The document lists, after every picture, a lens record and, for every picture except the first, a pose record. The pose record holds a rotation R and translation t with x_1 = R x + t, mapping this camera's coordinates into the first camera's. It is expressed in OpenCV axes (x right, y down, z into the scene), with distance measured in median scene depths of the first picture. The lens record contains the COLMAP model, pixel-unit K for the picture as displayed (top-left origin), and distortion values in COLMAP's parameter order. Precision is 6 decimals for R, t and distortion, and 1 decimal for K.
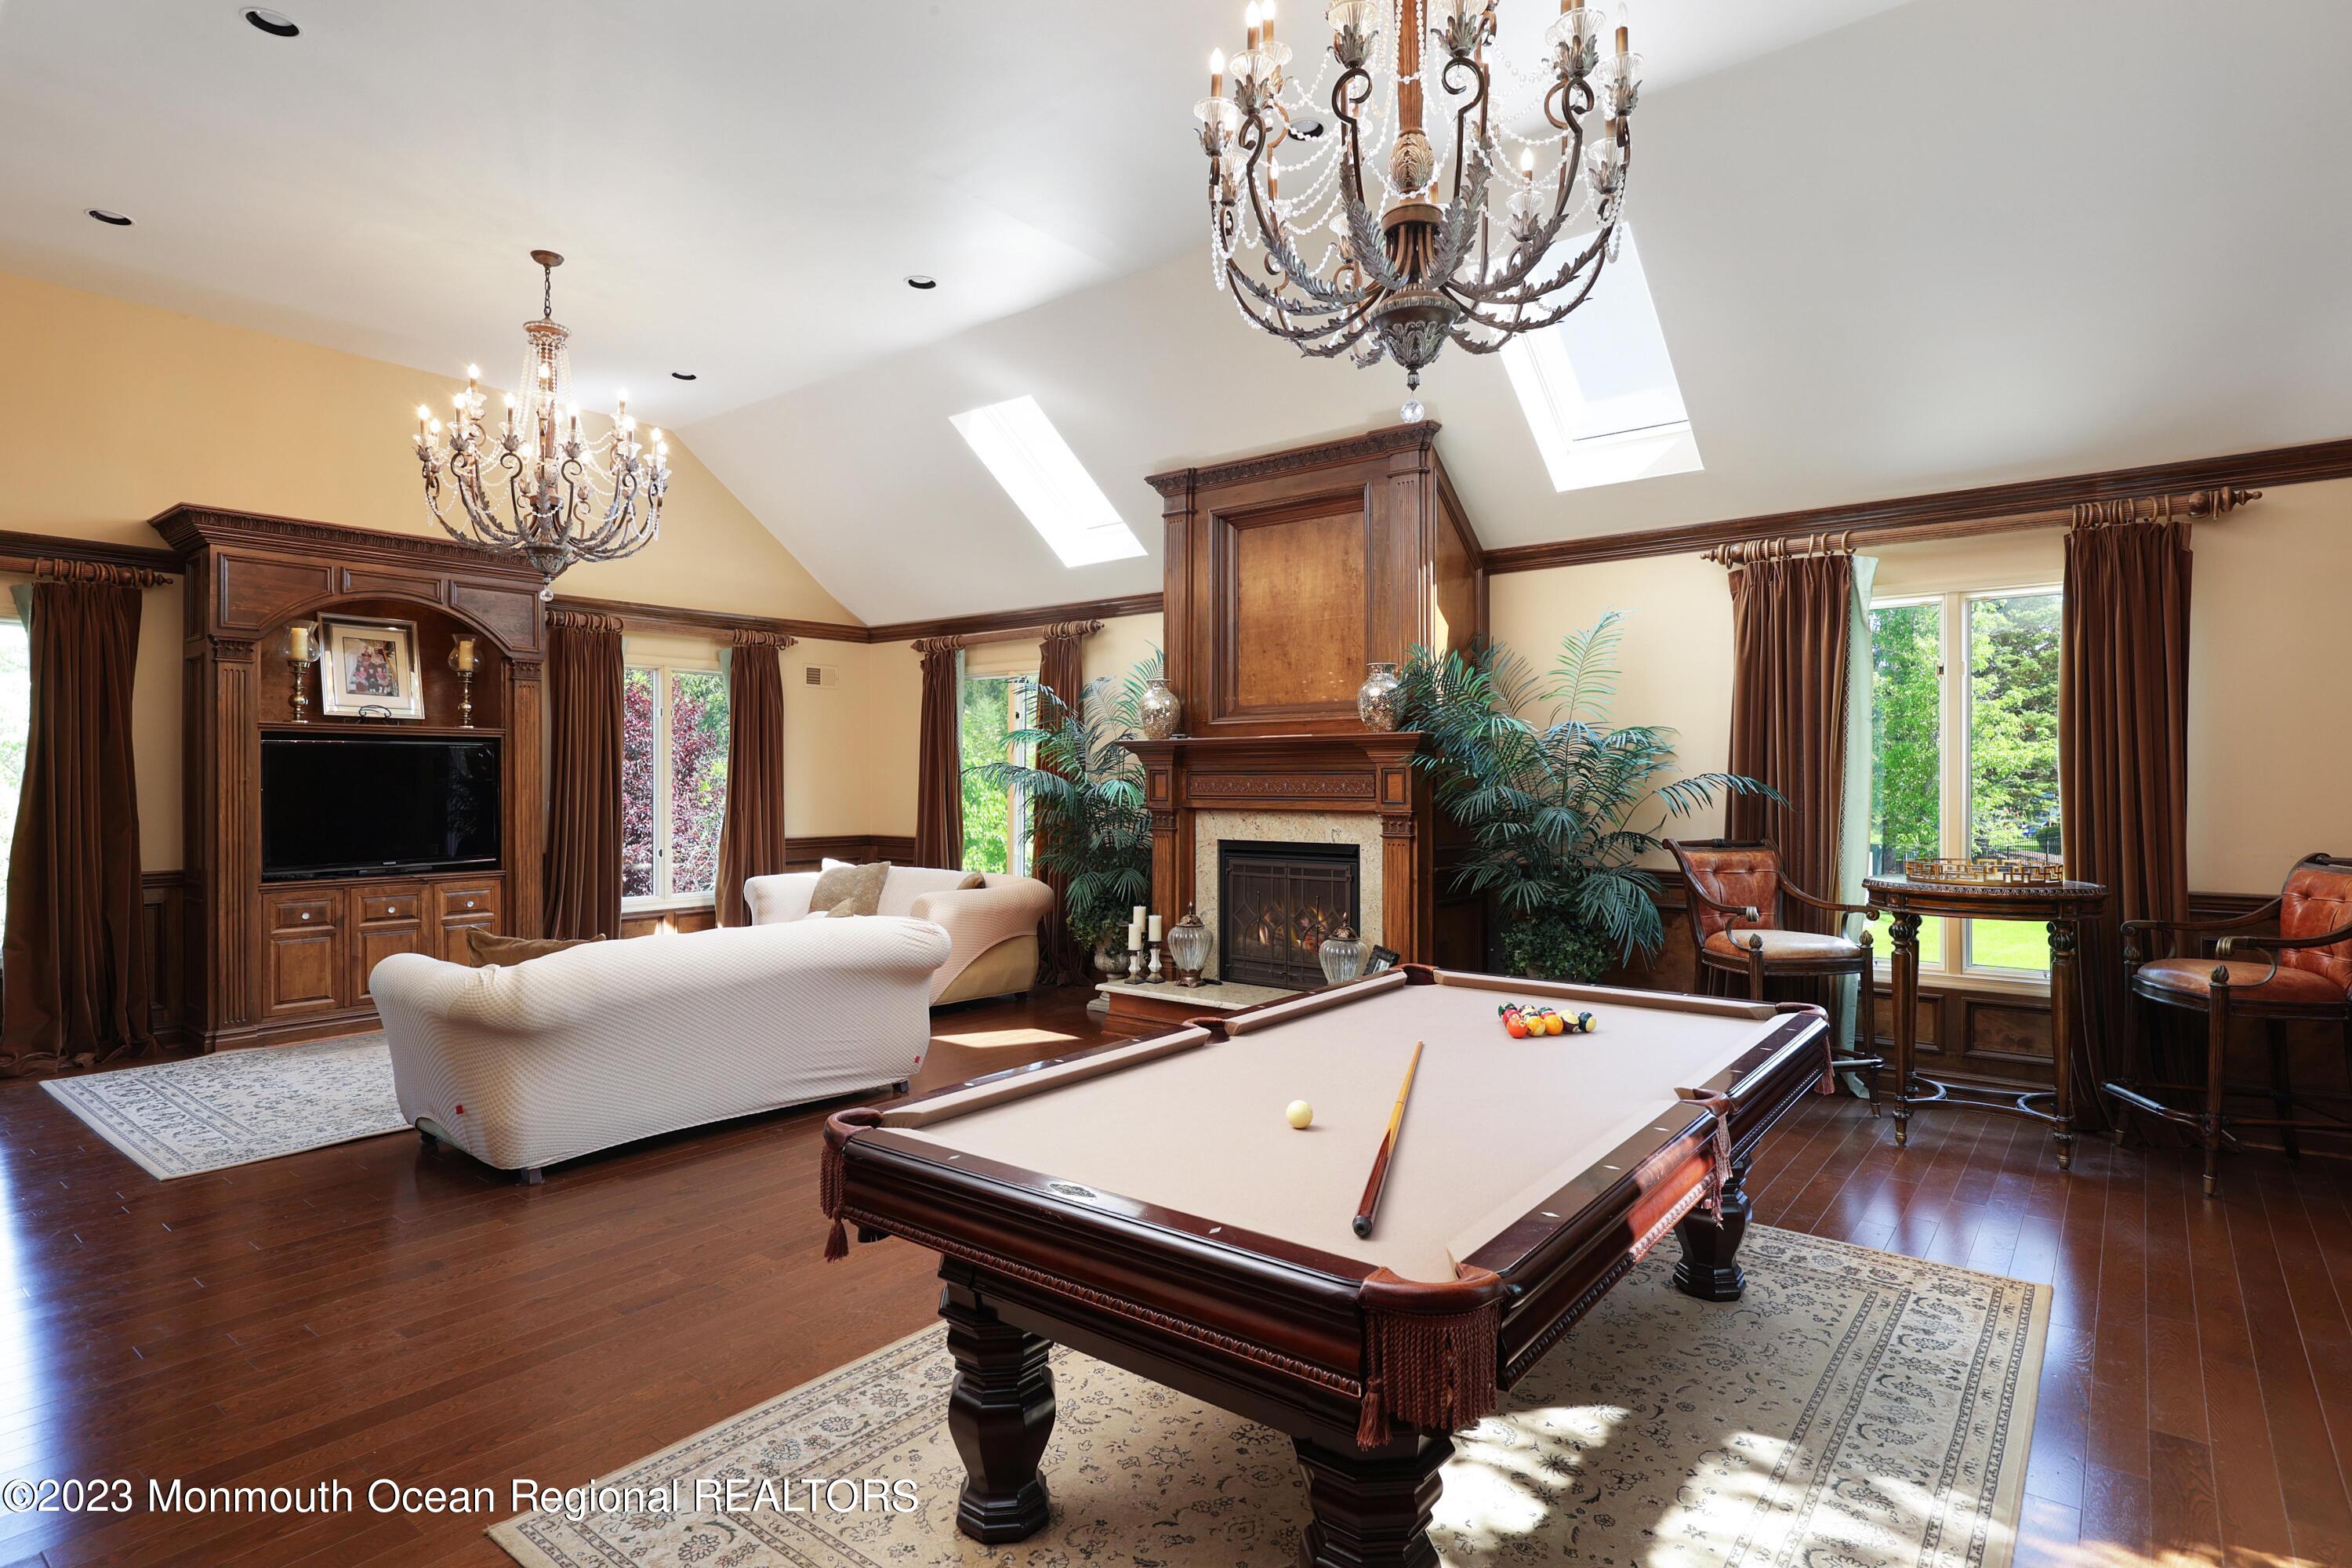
lens RADIAL K [[1216.1, 0, 1178.5], [0, 1216.1, 780.2], [0, 0, 1]] dist [-0.002366, -0.000210]
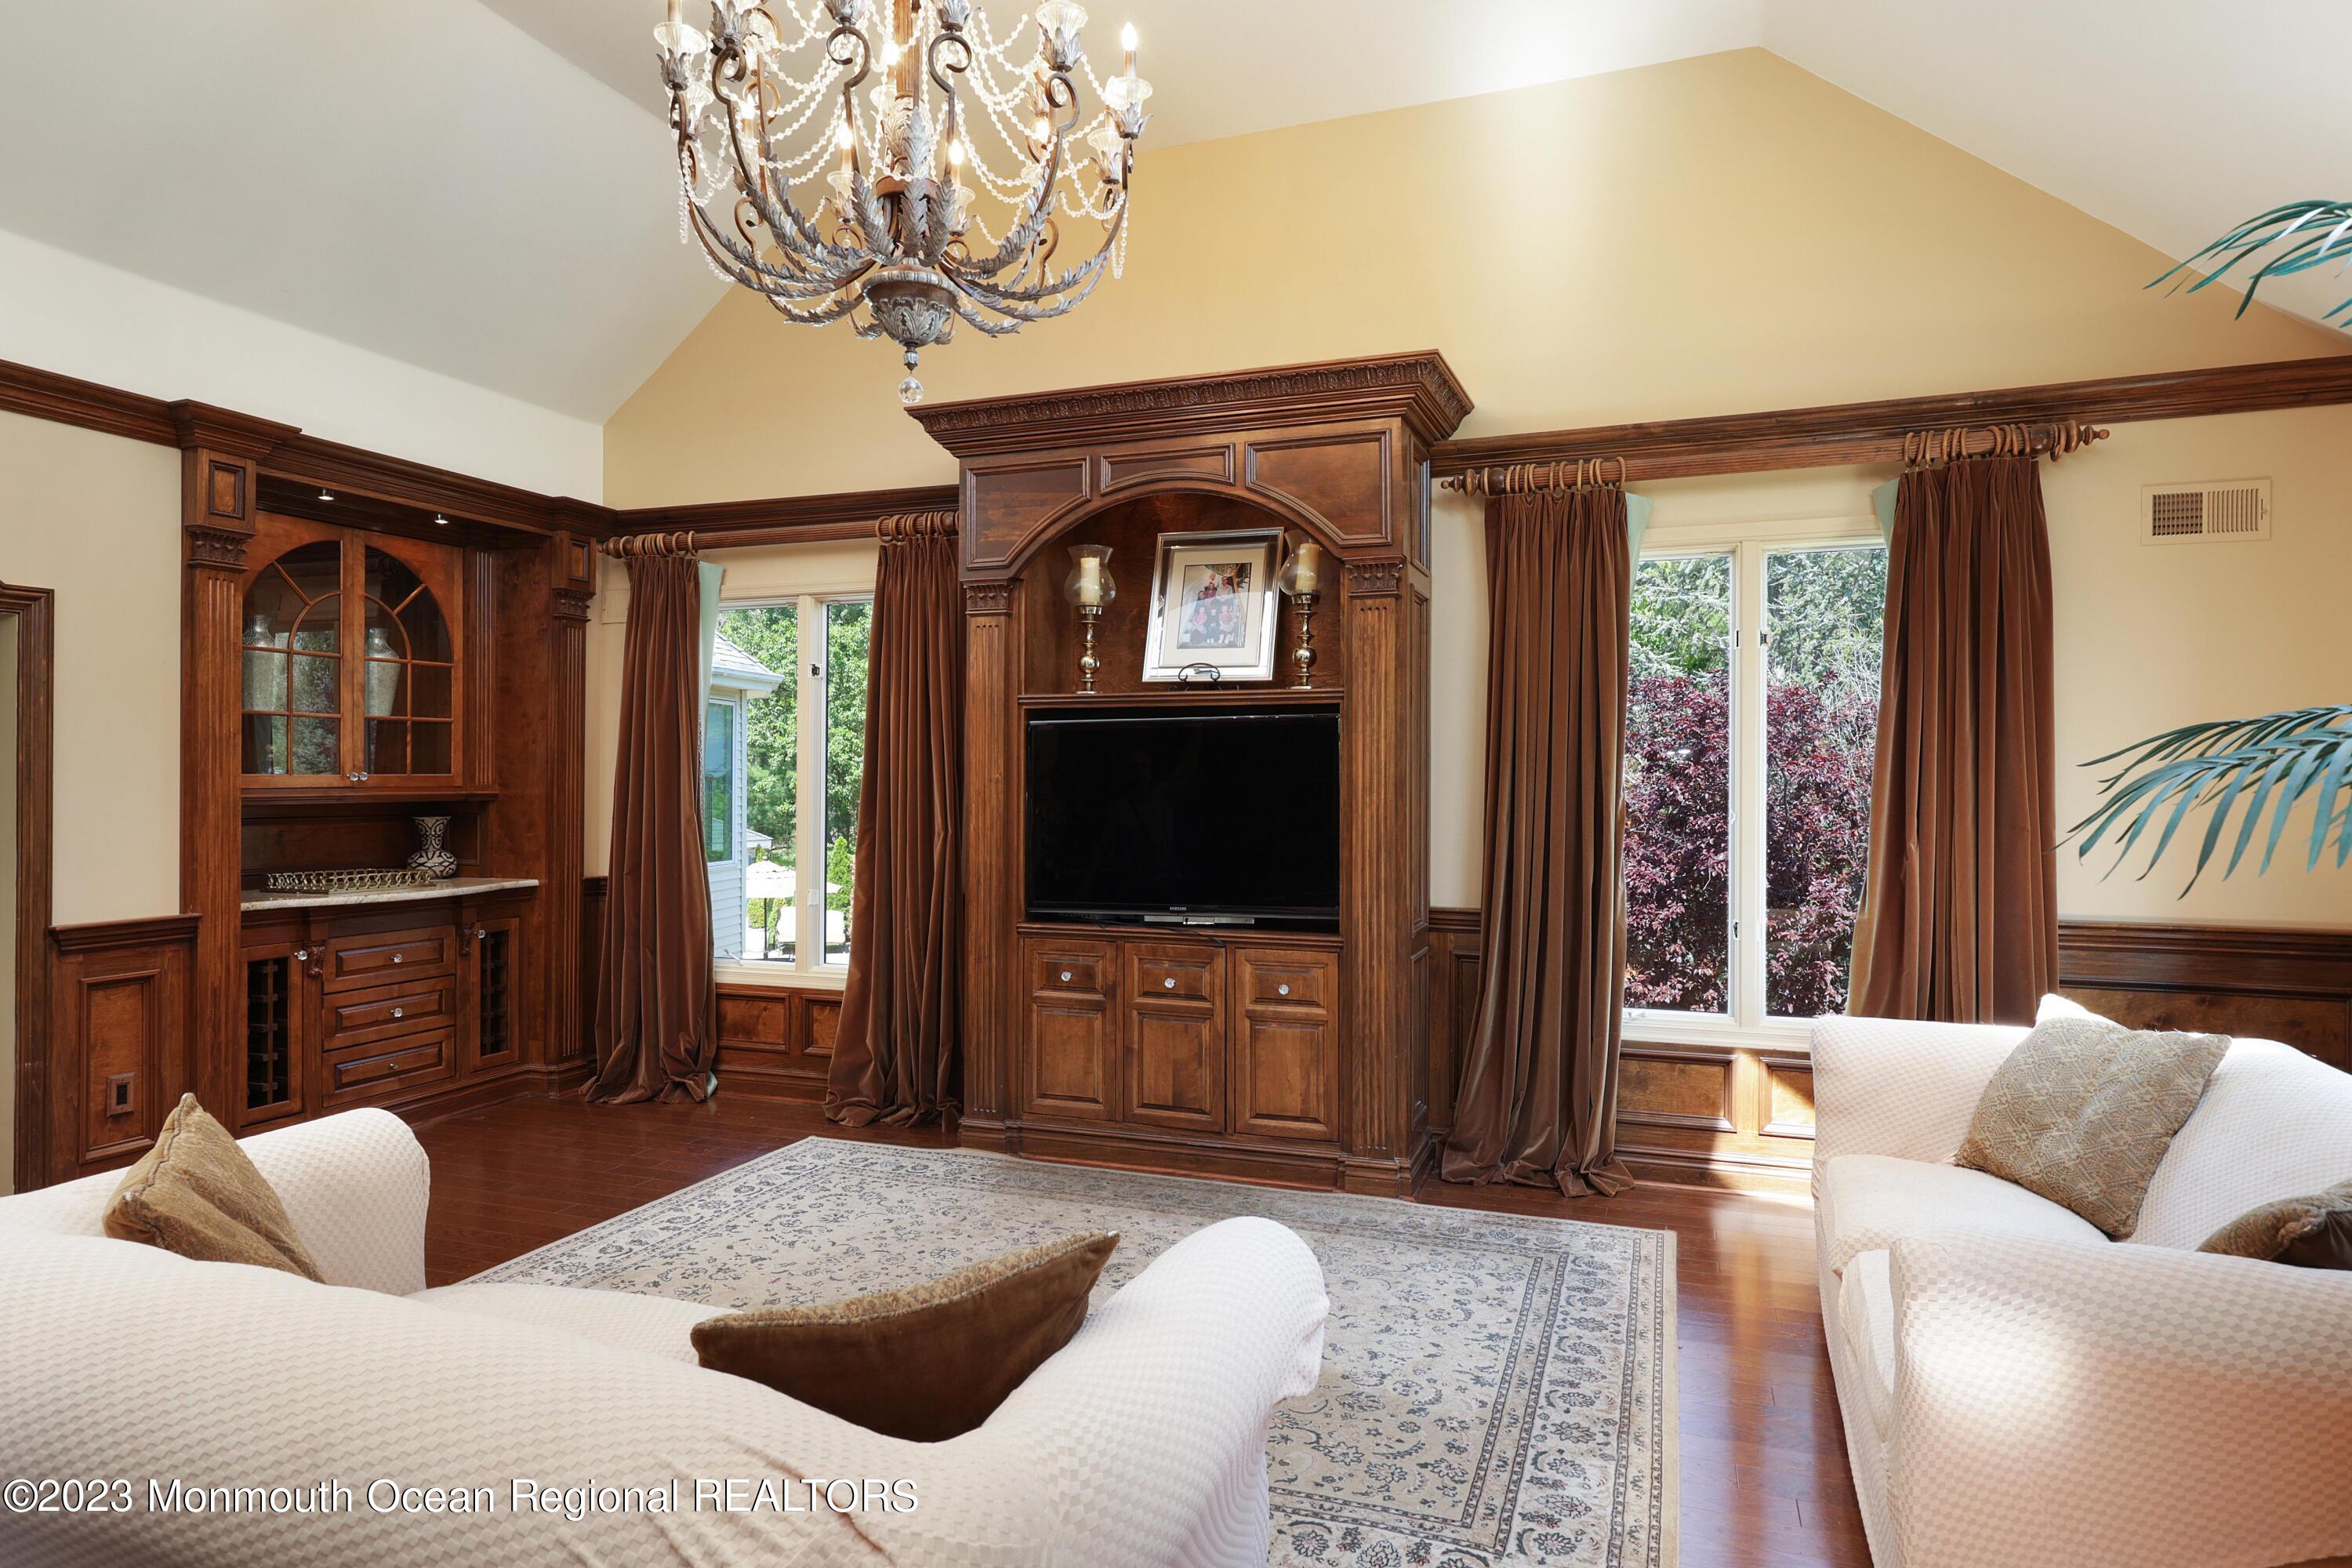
lens RADIAL K [[1324.6, 0, 1179.1], [0, 1324.6, 776.1], [0, 0, 1]] dist [0.009652, 0.001347]
pose [[0.316415, 0.002218, -0.948618, 0.008484], [-0.000683, 0.999998, 0.002110, -0.002470], [0.948620, -0.000019, 0.316416, 0.767672]]
